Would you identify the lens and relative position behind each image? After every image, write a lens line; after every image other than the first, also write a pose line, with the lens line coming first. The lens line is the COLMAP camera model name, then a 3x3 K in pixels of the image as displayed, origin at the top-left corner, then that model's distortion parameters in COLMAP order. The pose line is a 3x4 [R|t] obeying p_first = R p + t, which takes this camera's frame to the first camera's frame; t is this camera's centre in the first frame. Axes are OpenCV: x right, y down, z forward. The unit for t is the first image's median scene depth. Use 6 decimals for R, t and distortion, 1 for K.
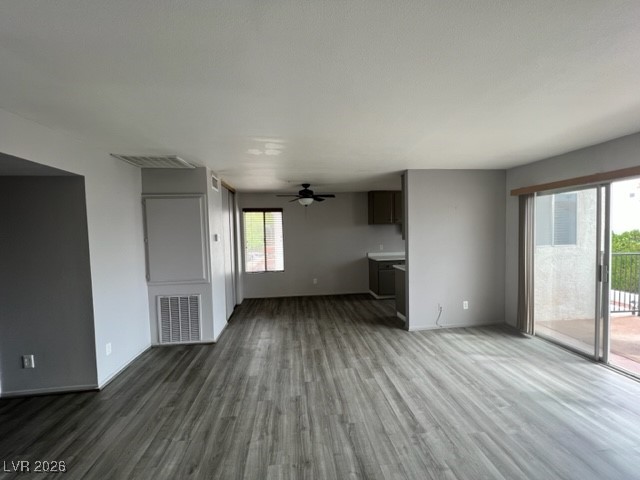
lens RADIAL K [[257.5, 0, 318.4], [0, 257.5, 238.9], [0, 0, 1]] dist [-0.000357, -0.000011]
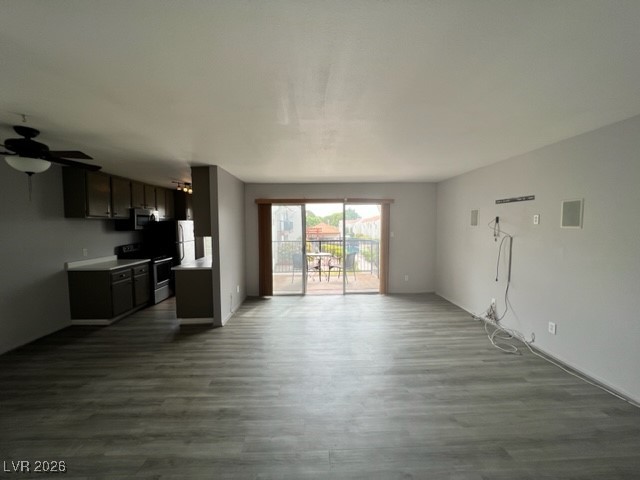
lens RADIAL K [[258.8, 0, 317.9], [0, 258.8, 239.2], [0, 0, 1]] dist [0.001073, 0.000344]
pose [[0.079927, -0.030711, 0.996328, -0.684341], [0.036234, 0.998954, 0.027885, 0.001800], [-0.996142, 0.033872, 0.080956, 0.587518]]
